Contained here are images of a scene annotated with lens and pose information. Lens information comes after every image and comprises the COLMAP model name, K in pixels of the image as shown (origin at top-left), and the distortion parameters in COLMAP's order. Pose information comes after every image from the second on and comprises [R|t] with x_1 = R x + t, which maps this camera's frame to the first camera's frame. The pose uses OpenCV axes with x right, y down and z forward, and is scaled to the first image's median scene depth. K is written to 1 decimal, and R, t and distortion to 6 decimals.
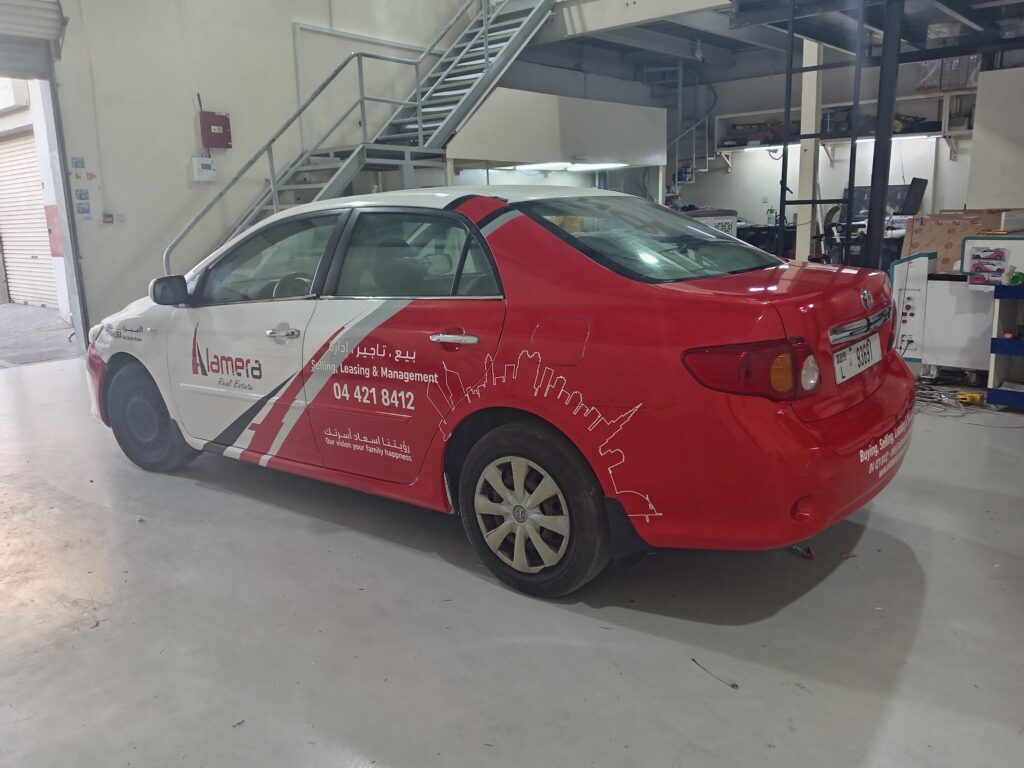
lens RADIAL K [[839.9, 0, 512.0], [0, 839.9, 384.0], [0, 0, 1]] dist [0.002916, -0.003928]
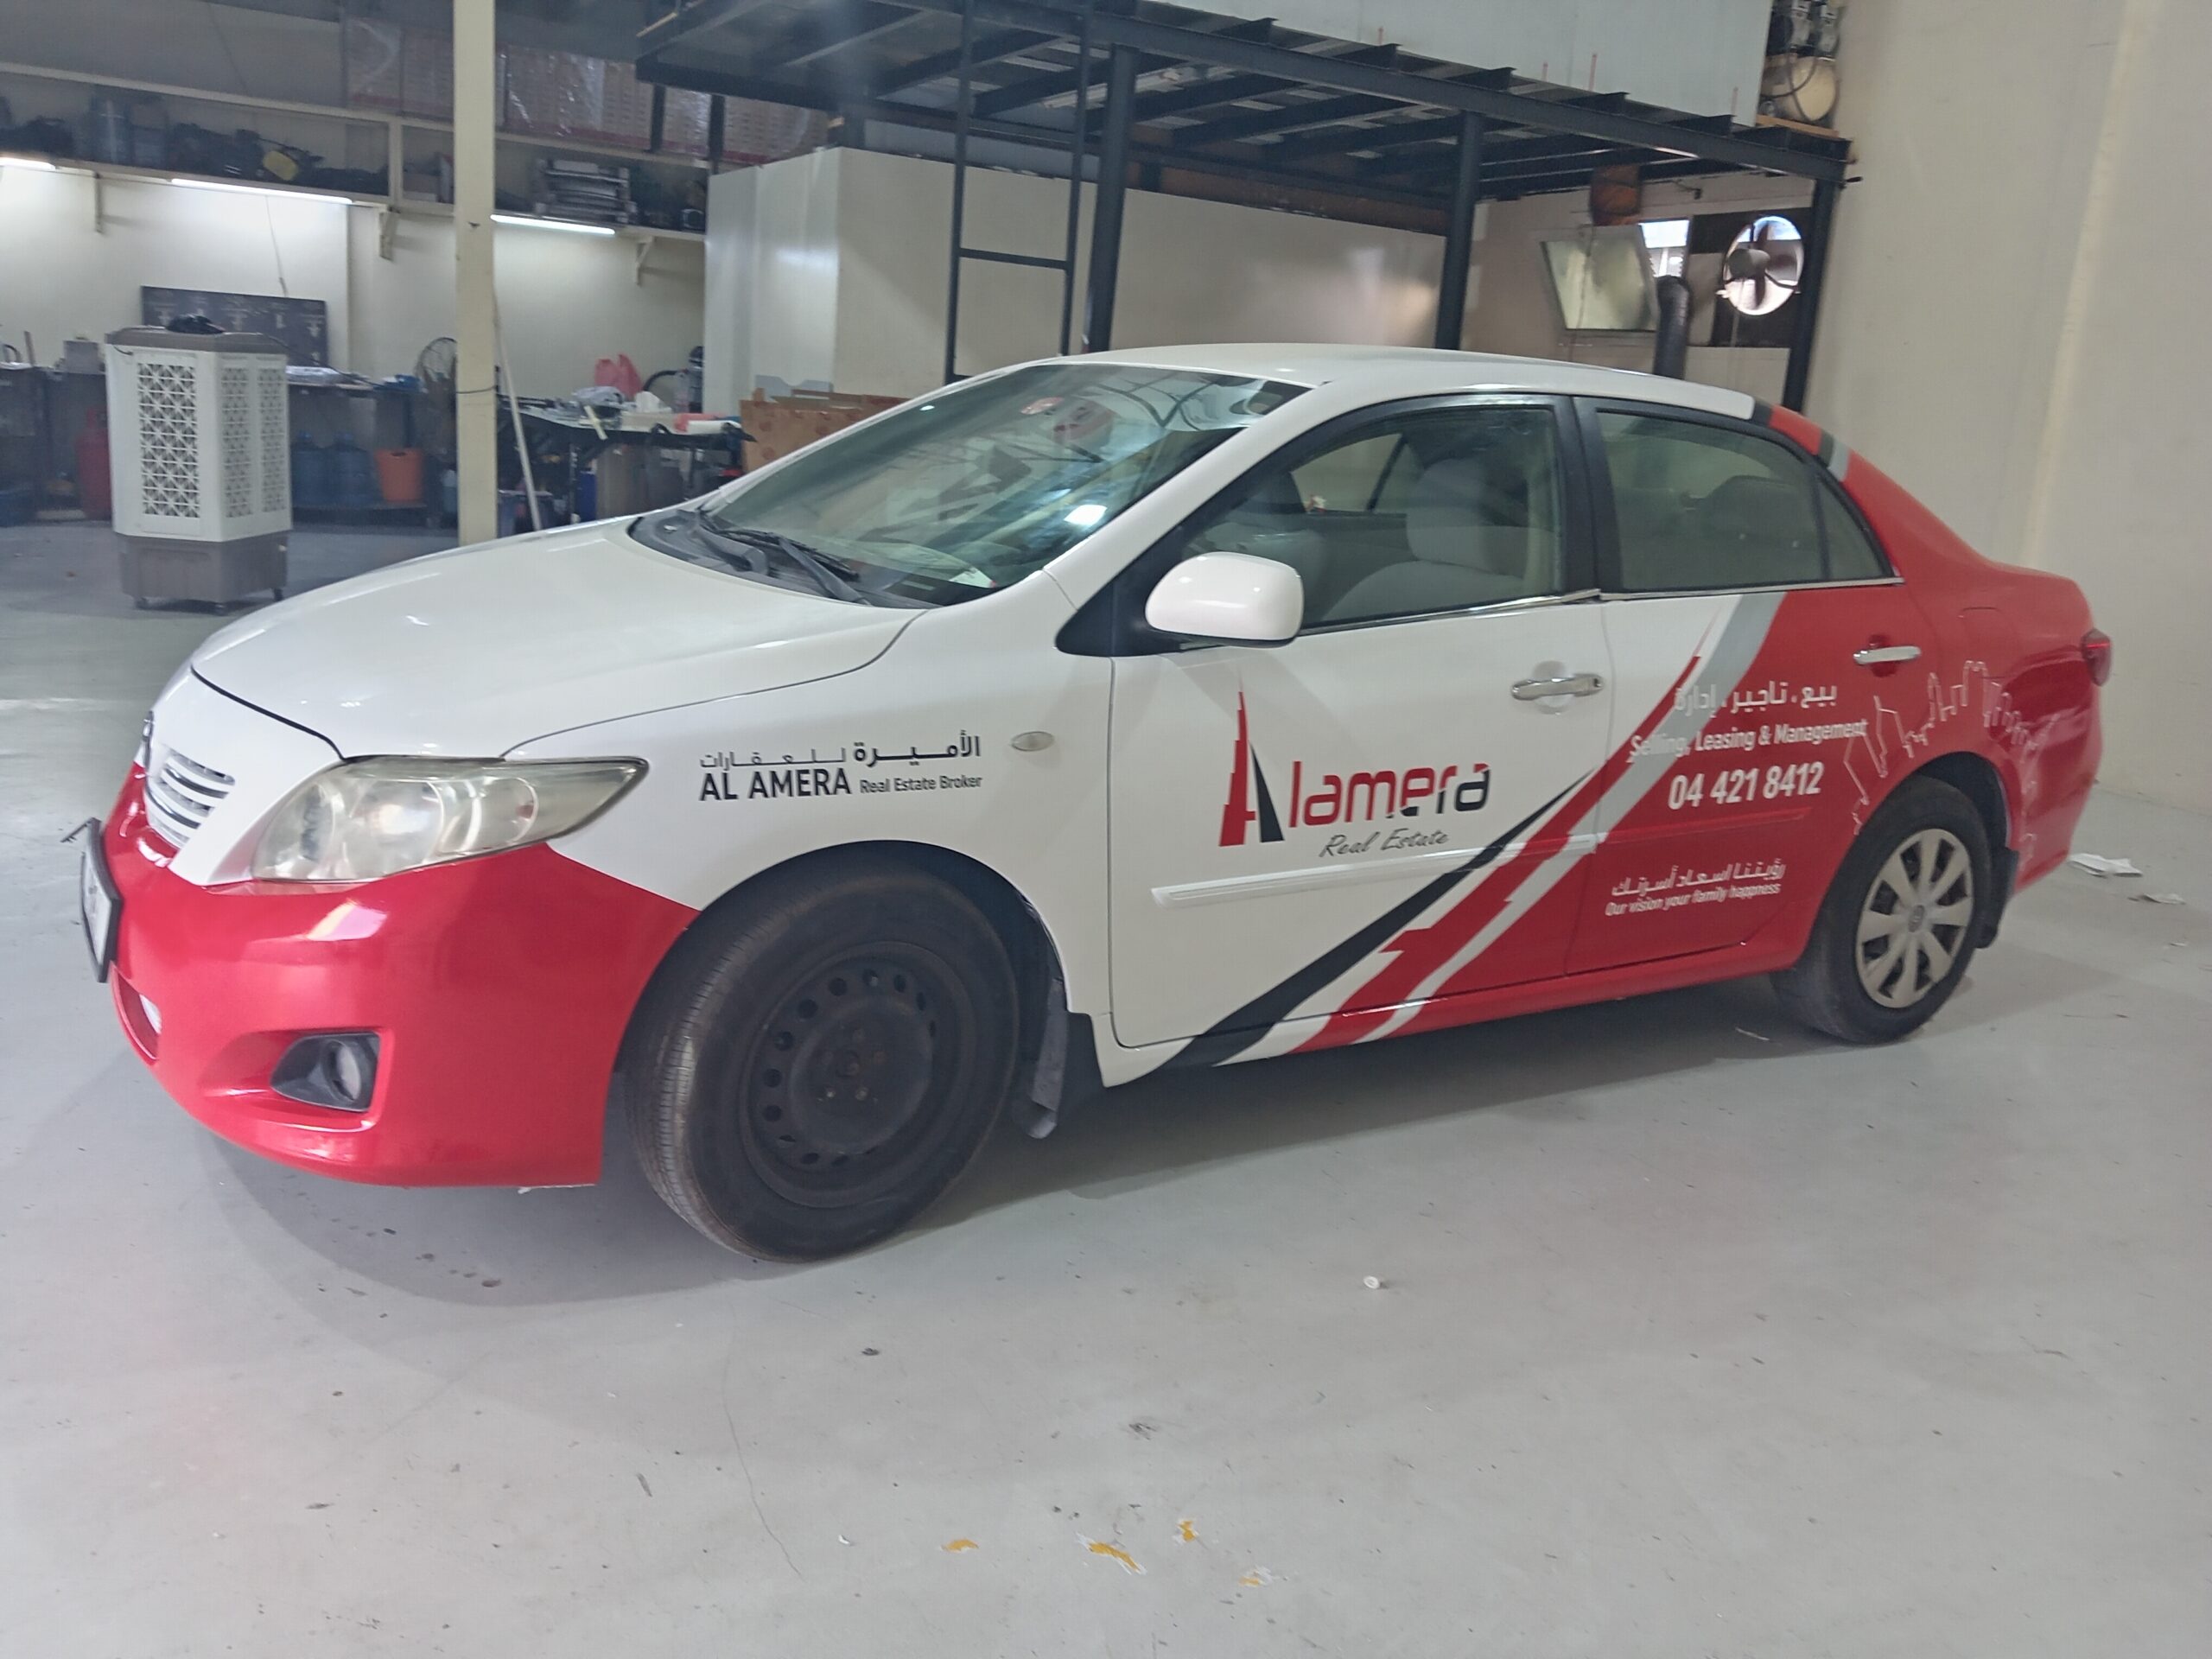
lens RADIAL K [[1814.3, 0, 1106.0], [0, 1814.3, 829.5], [0, 0, 1]] dist [0.002916, -0.003928]
pose [[0.351100, -0.168157, 0.921115, -1.275123], [0.111459, 0.984253, 0.137199, -0.148444], [-0.929681, 0.054496, 0.364313, 0.929870]]
